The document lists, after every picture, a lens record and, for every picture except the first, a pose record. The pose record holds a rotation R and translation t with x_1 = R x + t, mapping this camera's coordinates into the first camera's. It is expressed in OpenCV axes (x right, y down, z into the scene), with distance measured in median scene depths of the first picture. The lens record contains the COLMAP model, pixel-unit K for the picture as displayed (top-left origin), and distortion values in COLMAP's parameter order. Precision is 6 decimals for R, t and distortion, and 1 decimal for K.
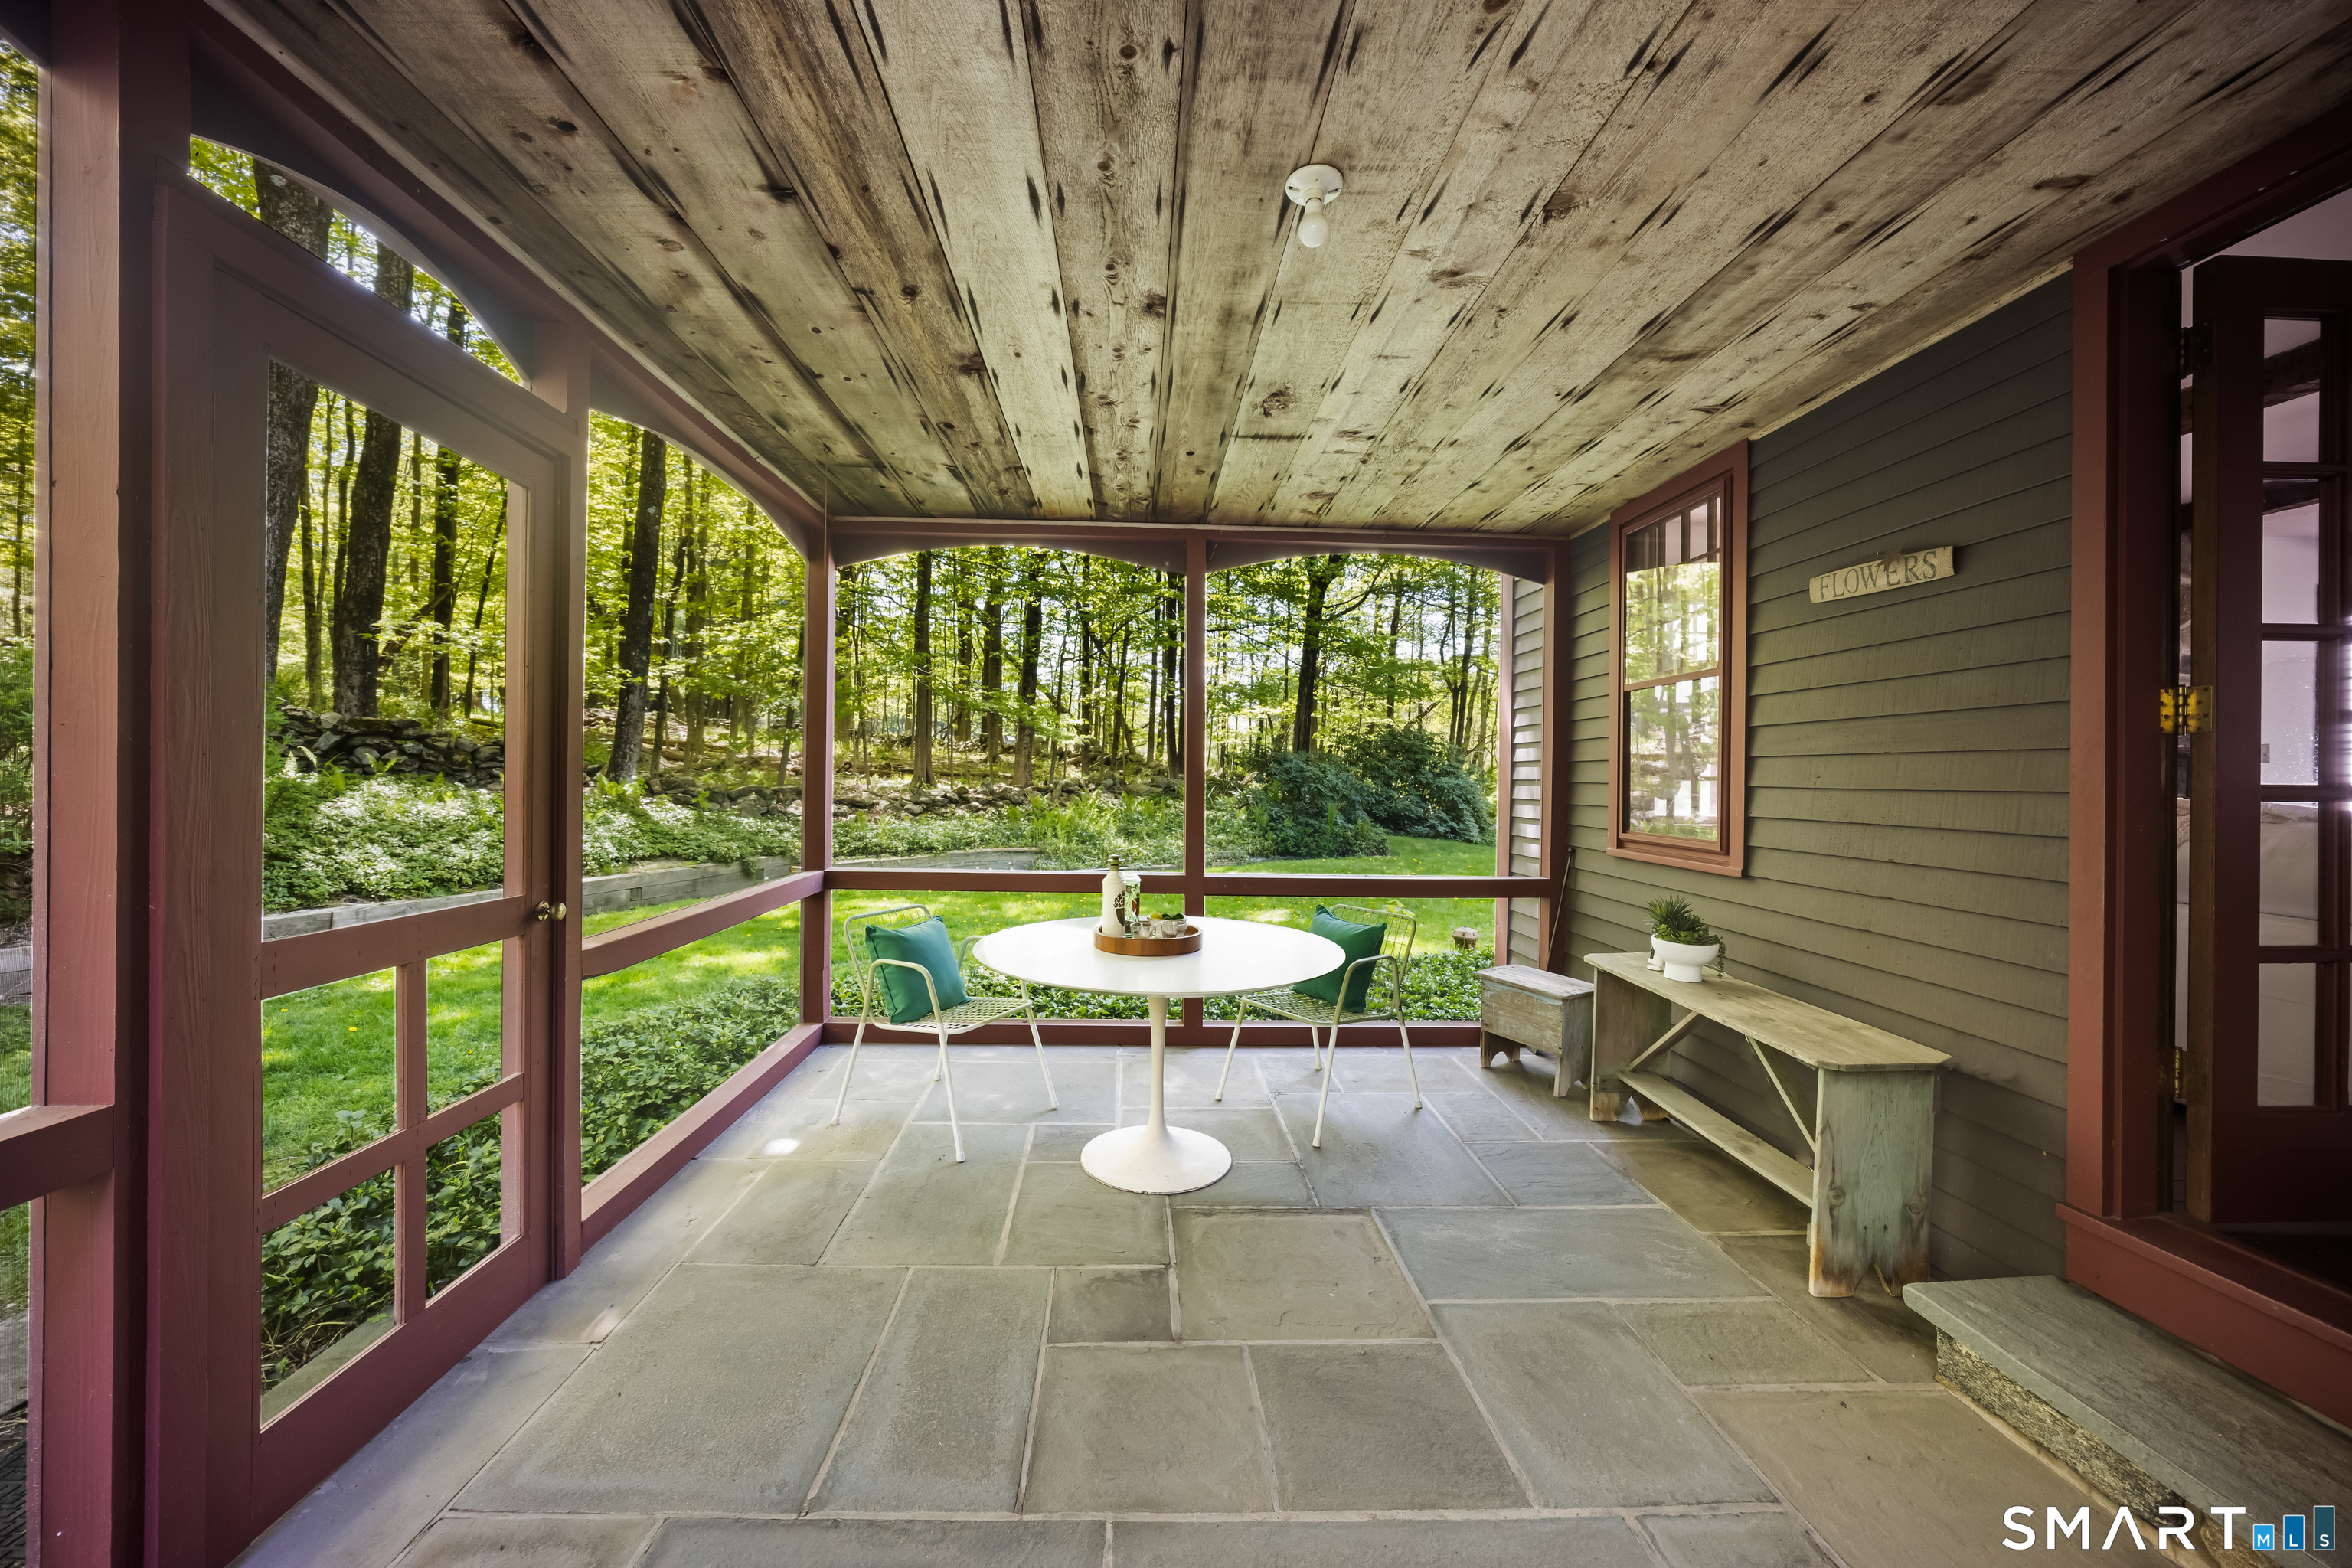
lens RADIAL K [[862.1, 0, 1176.0], [0, 862.1, 784.0], [0, 0, 1]] dist [-0.022894, 0.000187]
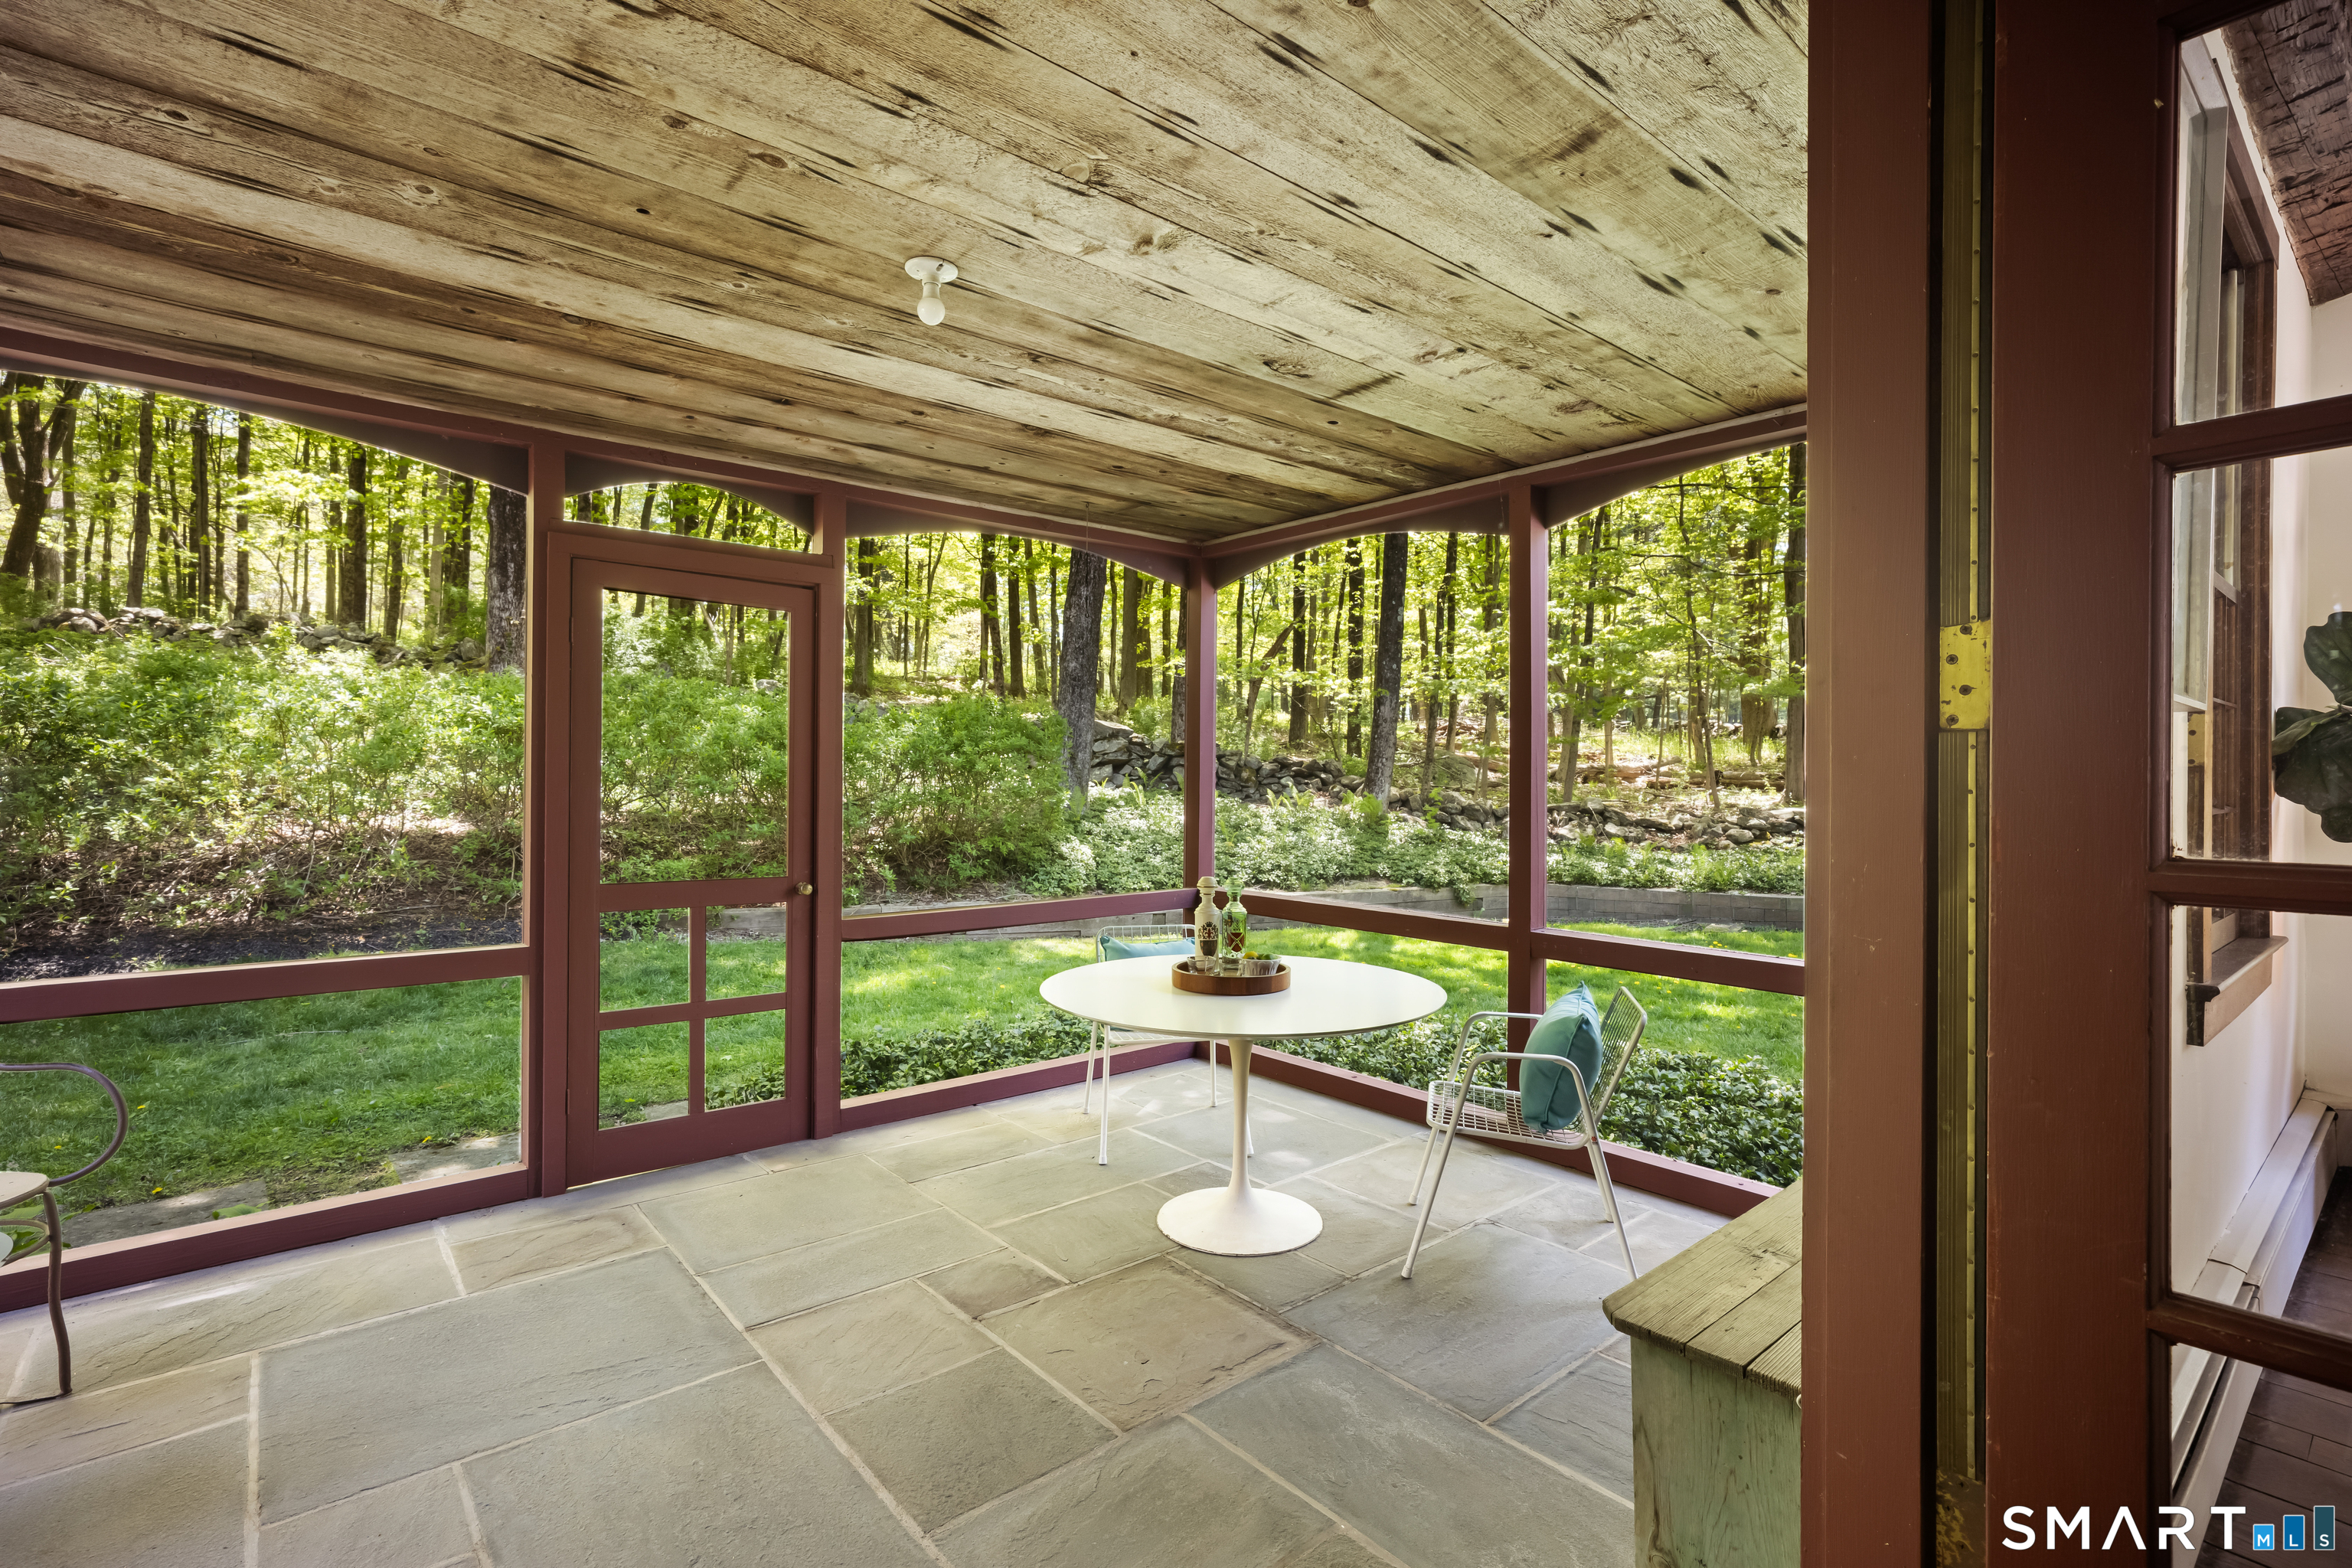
lens RADIAL K [[1112.3, 0, 1176.0], [0, 1112.3, 784.0], [0, 0, 1]] dist [-0.028348, 0.000115]
pose [[0.611885, -0.004561, -0.790933, 1.005651], [-0.006210, 0.999925, -0.010570, -0.015773], [0.790922, 0.011380, 0.611811, 0.261173]]
